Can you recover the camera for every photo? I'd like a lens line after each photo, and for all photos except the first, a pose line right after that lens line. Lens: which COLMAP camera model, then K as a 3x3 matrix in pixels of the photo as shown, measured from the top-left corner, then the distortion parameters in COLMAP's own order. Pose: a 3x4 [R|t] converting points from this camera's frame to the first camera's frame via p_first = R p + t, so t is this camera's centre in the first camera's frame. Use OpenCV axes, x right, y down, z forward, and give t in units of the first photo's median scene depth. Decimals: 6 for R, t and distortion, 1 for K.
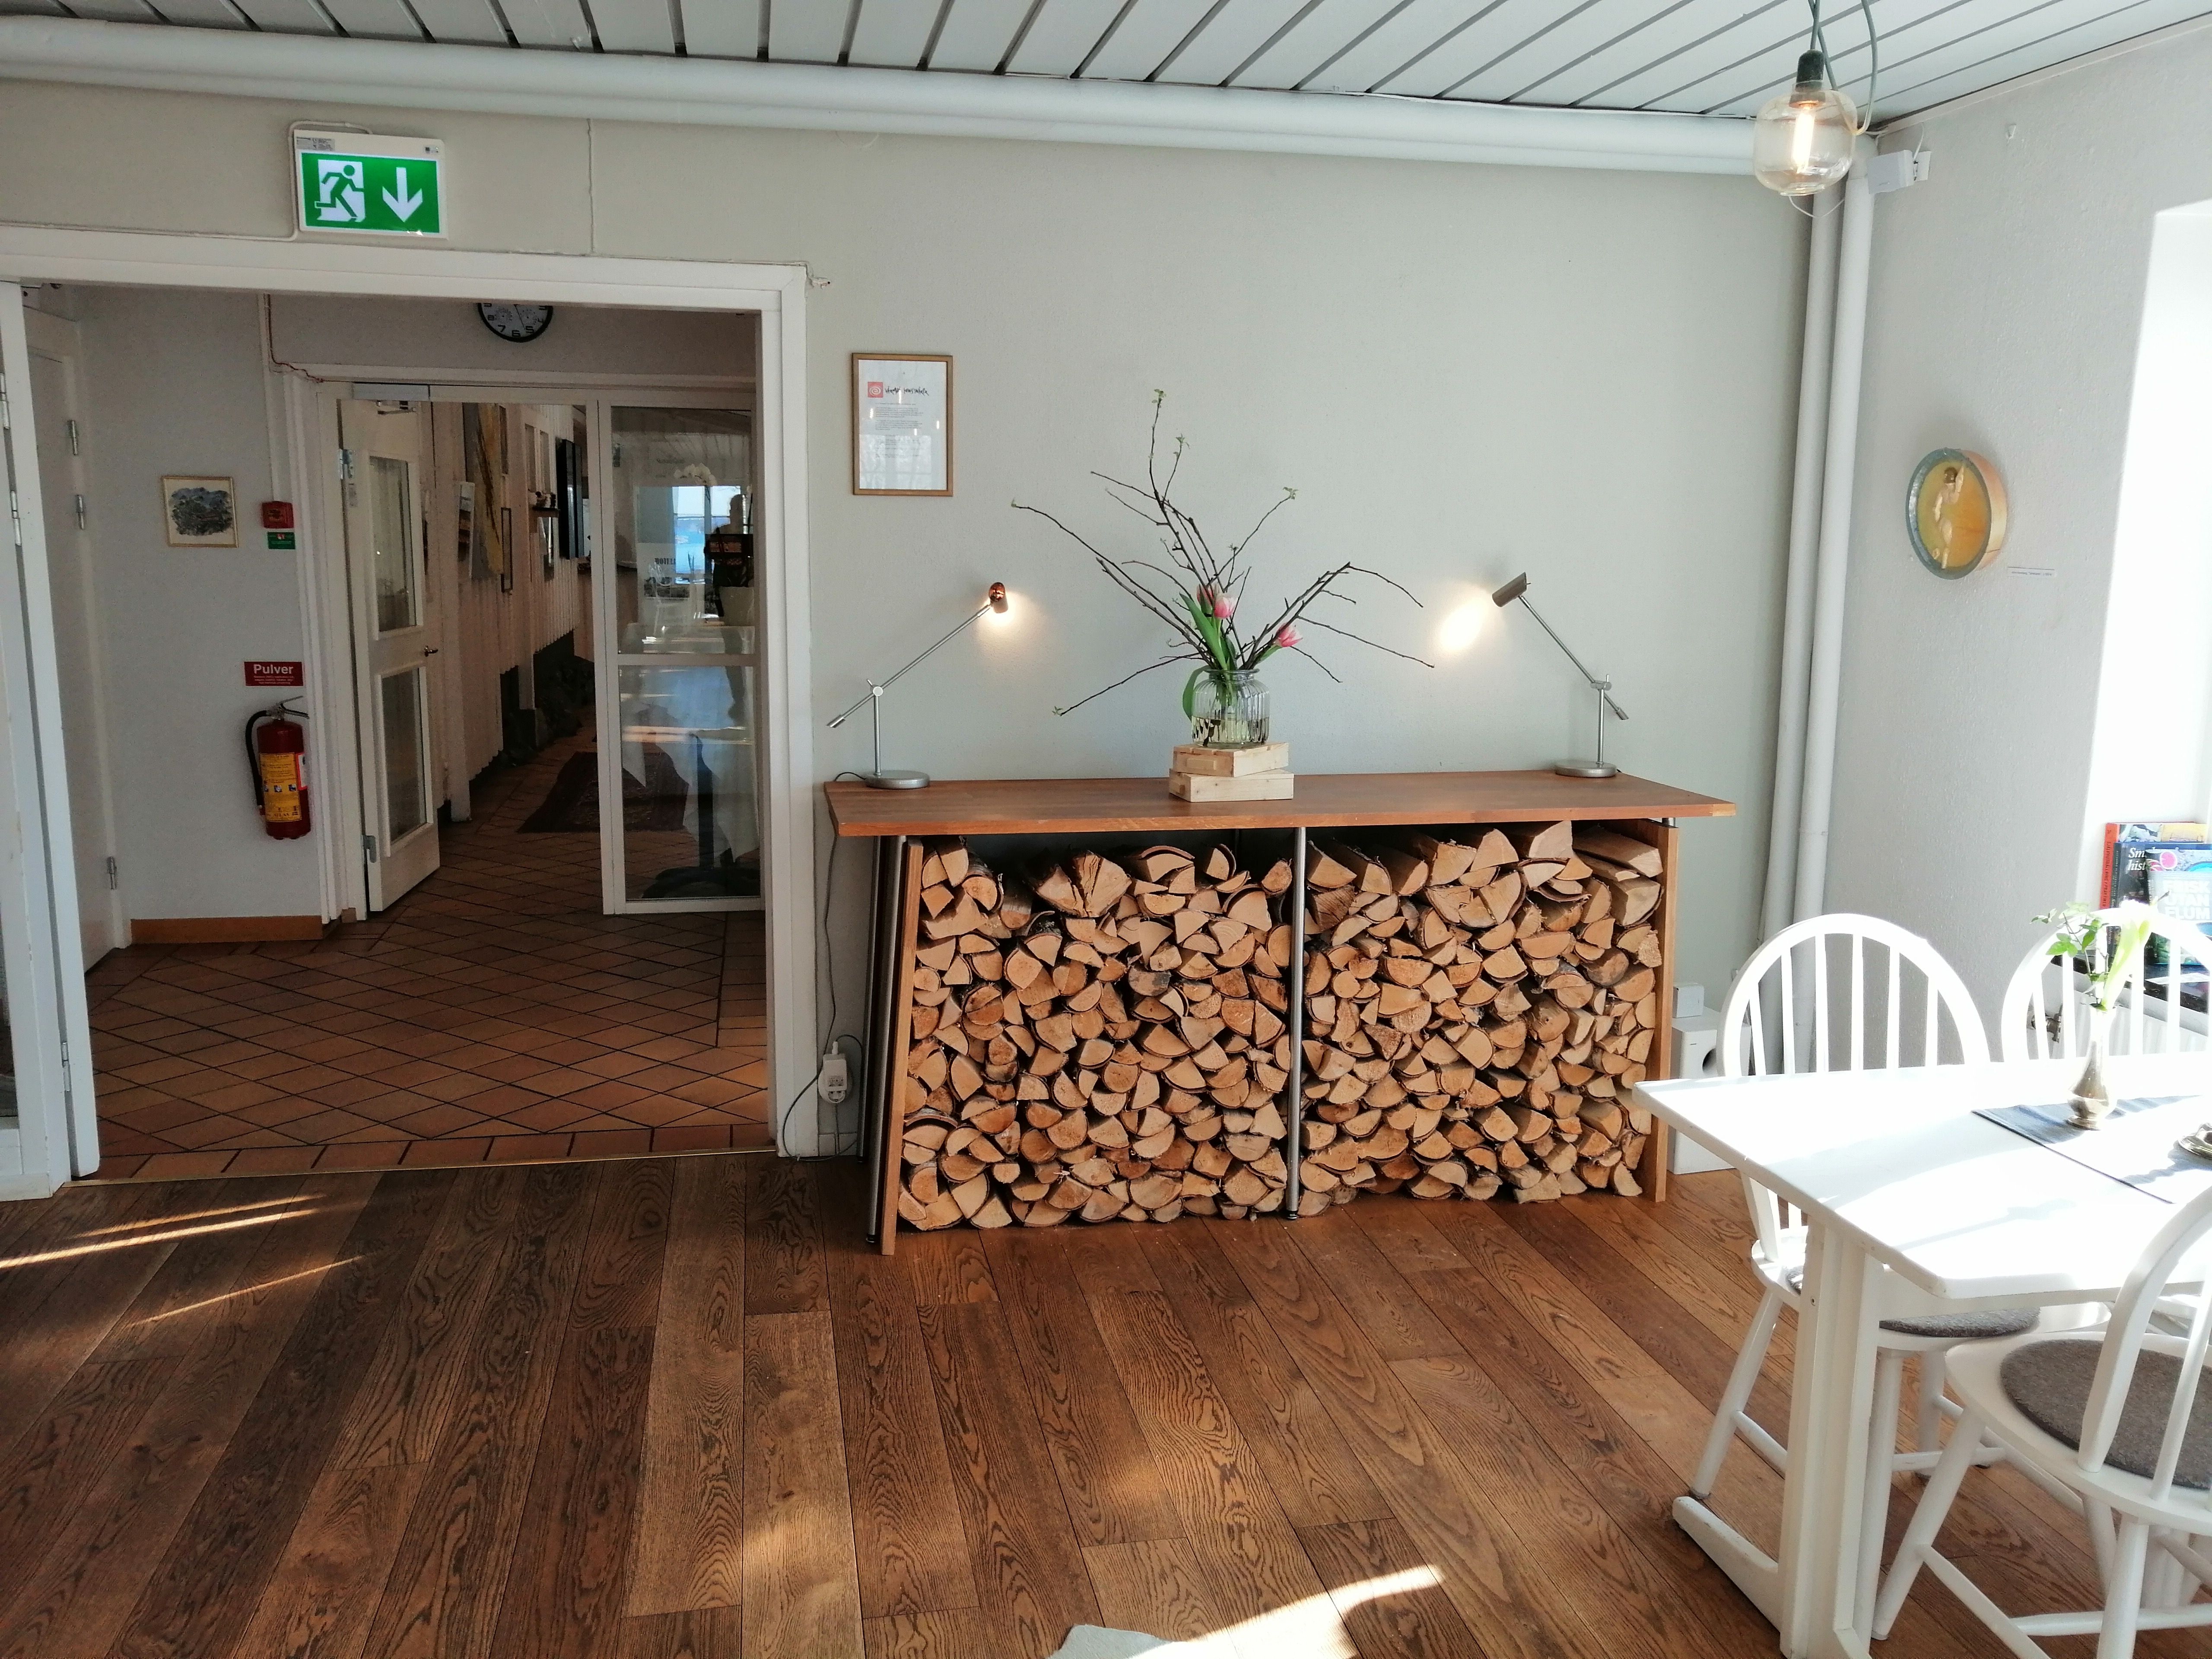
lens RADIAL K [[1766.2, 0, 1106.0], [0, 1766.2, 829.5], [0, 0, 1]] dist [0.087184, 0.001396]
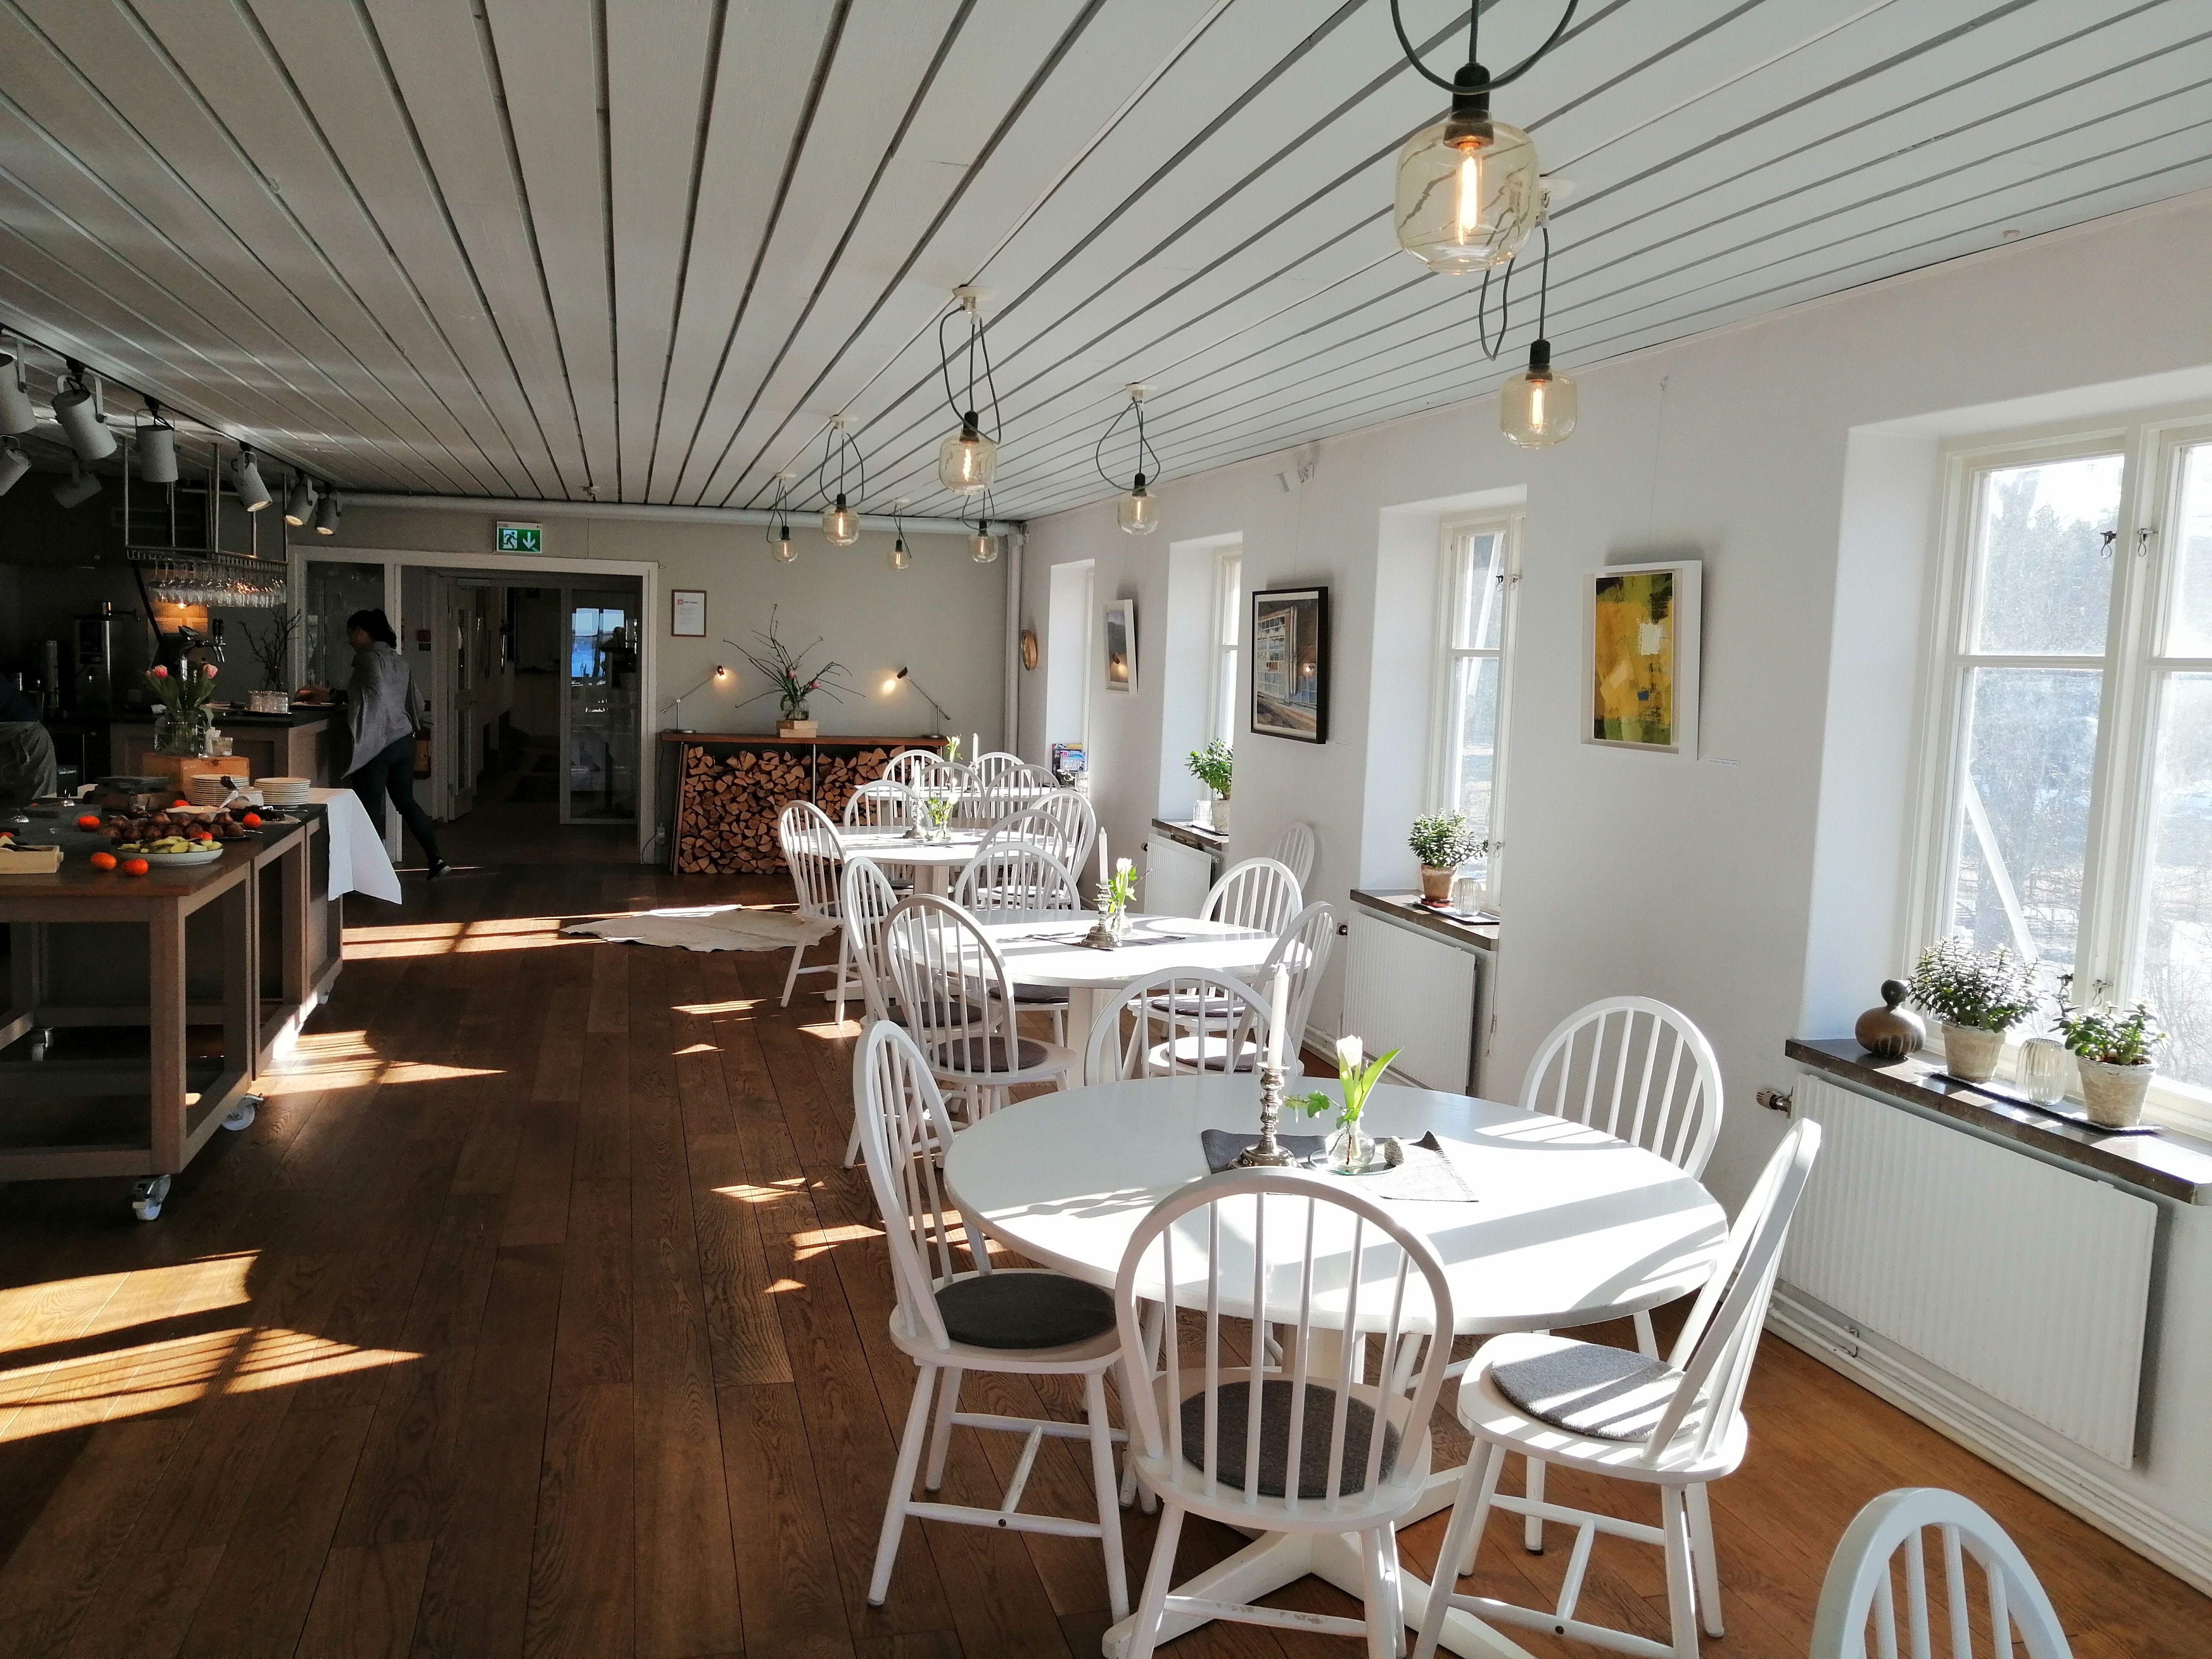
lens RADIAL K [[1766.2, 0, 1106.0], [0, 1766.2, 829.5], [0, 0, 1]] dist [0.087184, 0.001396]
pose [[0.998284, 0.016043, 0.056321, 0.448168], [-0.012124, 0.997525, -0.069264, 0.355920], [-0.057293, 0.068462, 0.996007, -2.117868]]
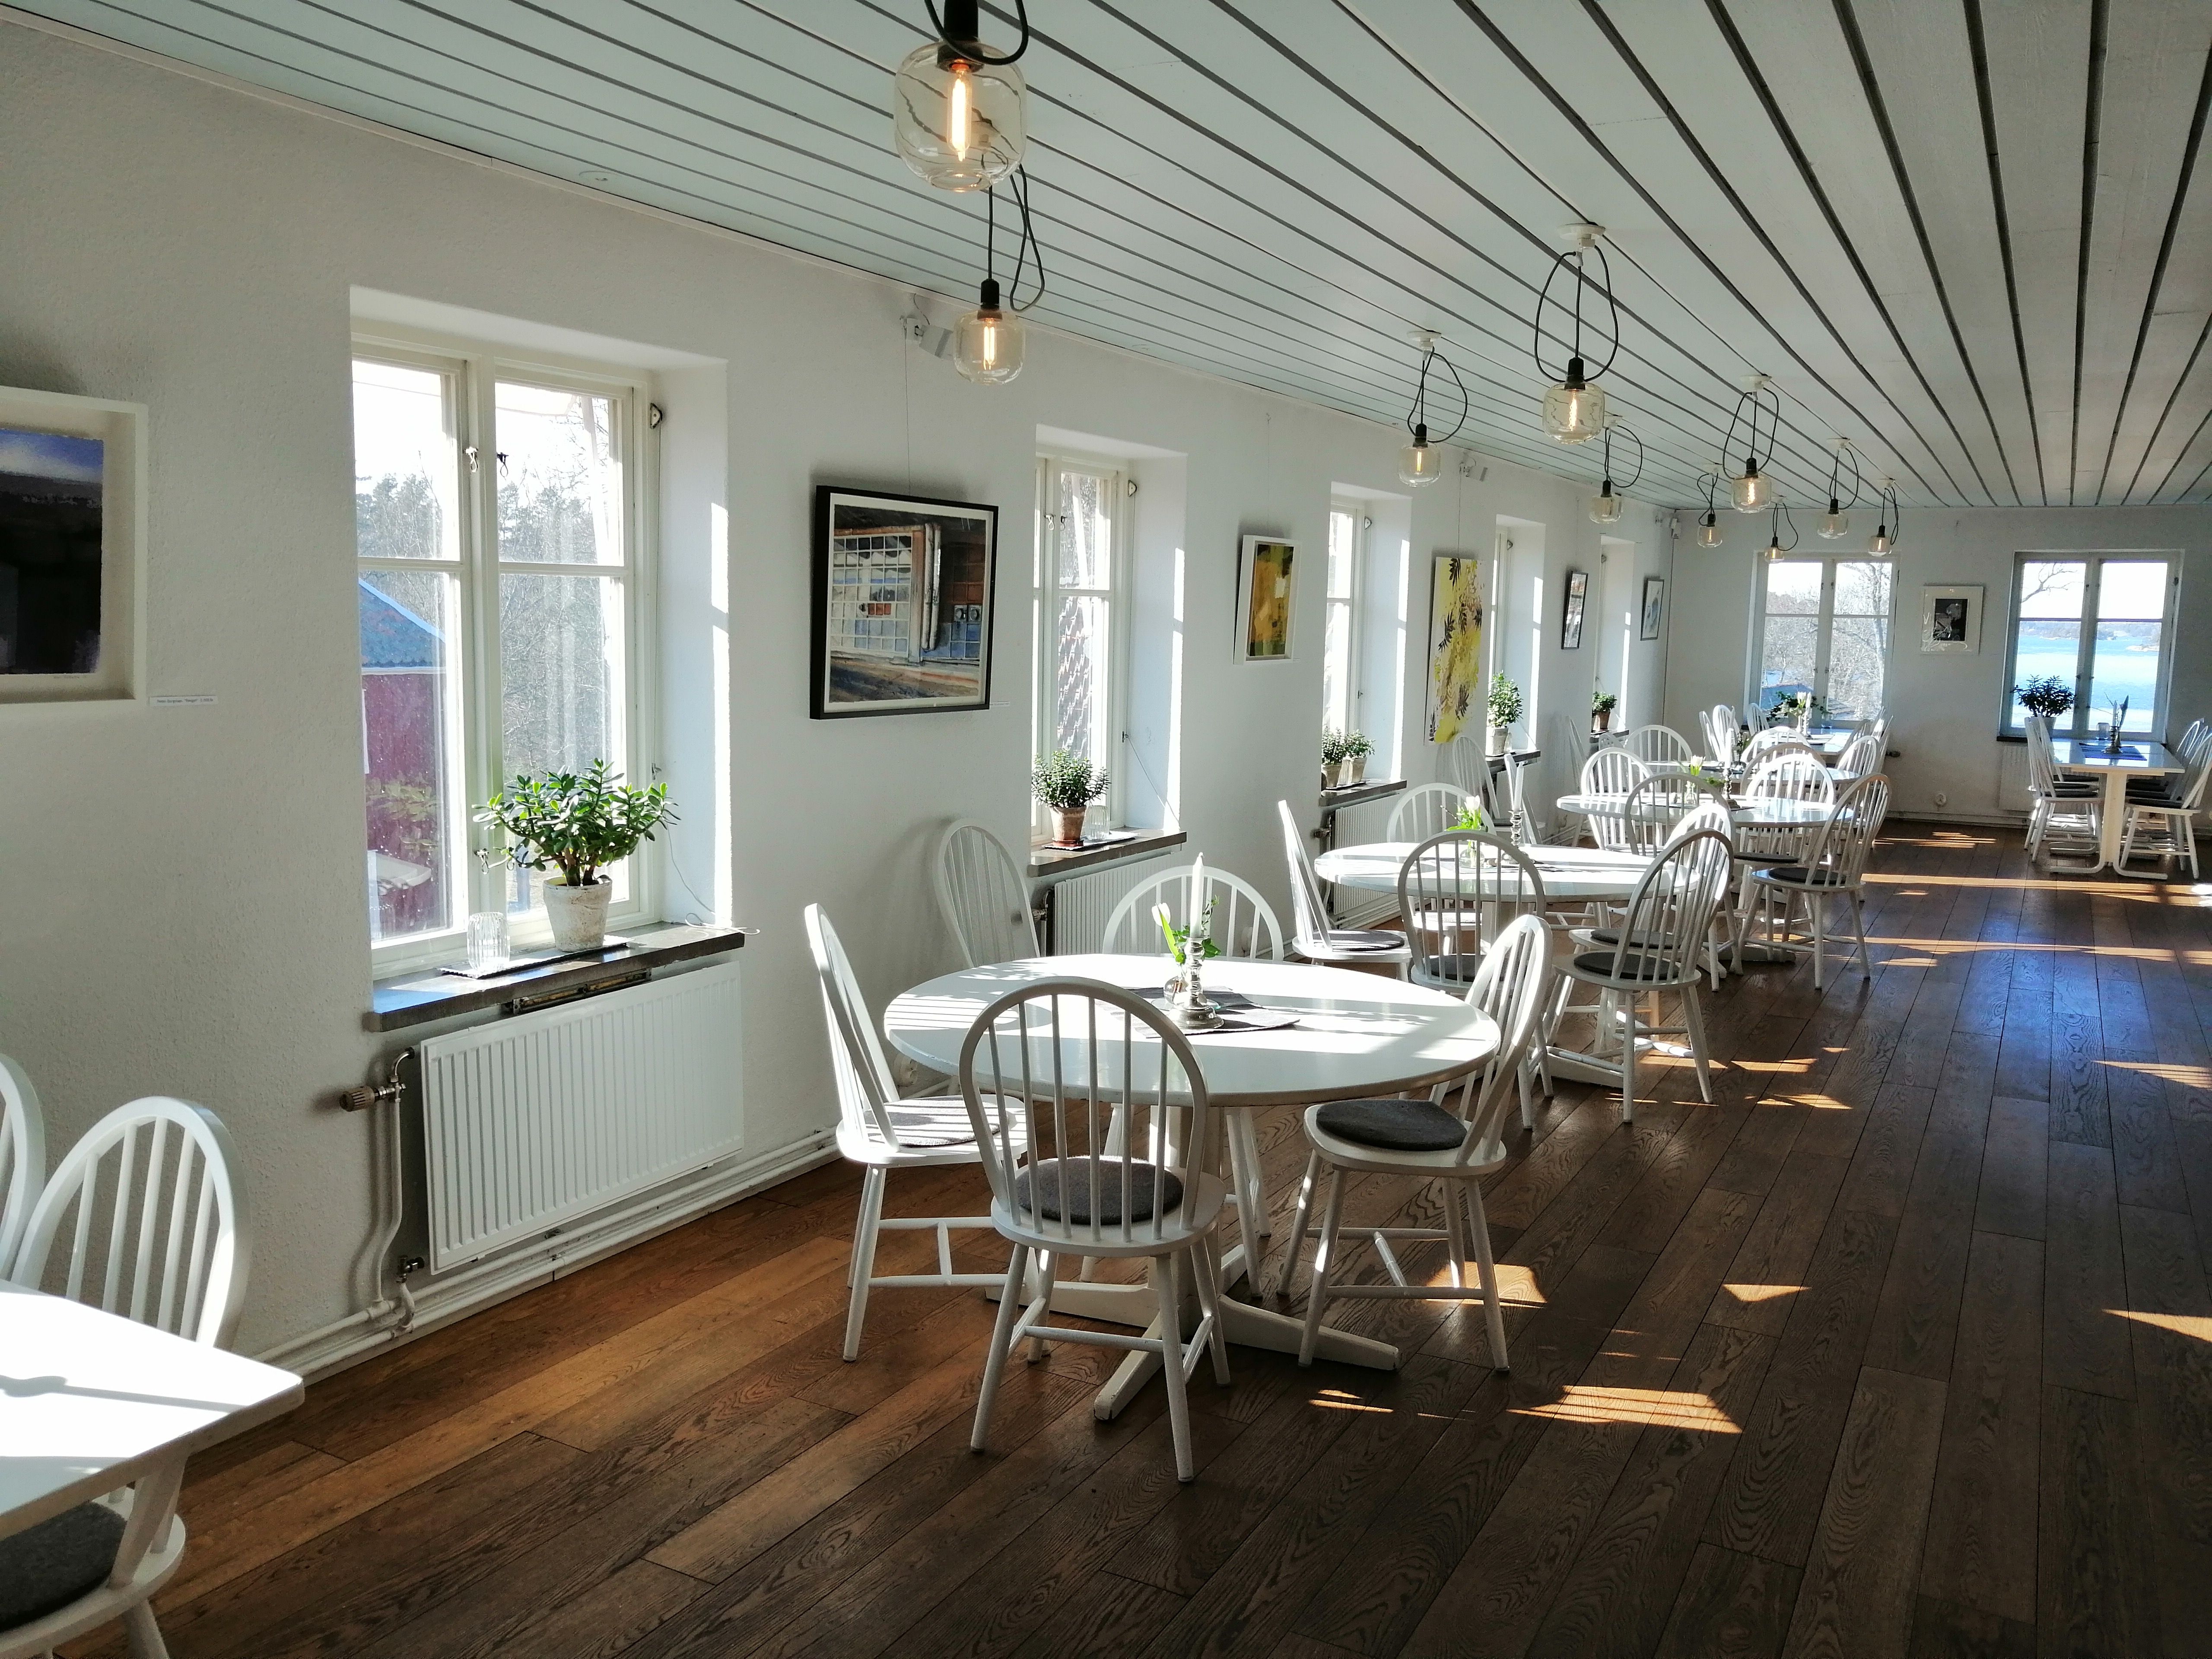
lens RADIAL K [[1766.2, 0, 1106.0], [0, 1766.2, 829.5], [0, 0, 1]] dist [0.087184, 0.001396]
pose [[-0.763519, -0.090207, 0.639454, -1.771568], [0.095684, 0.963464, 0.250162, -1.190695], [-0.638658, 0.252189, -0.726992, 7.081786]]
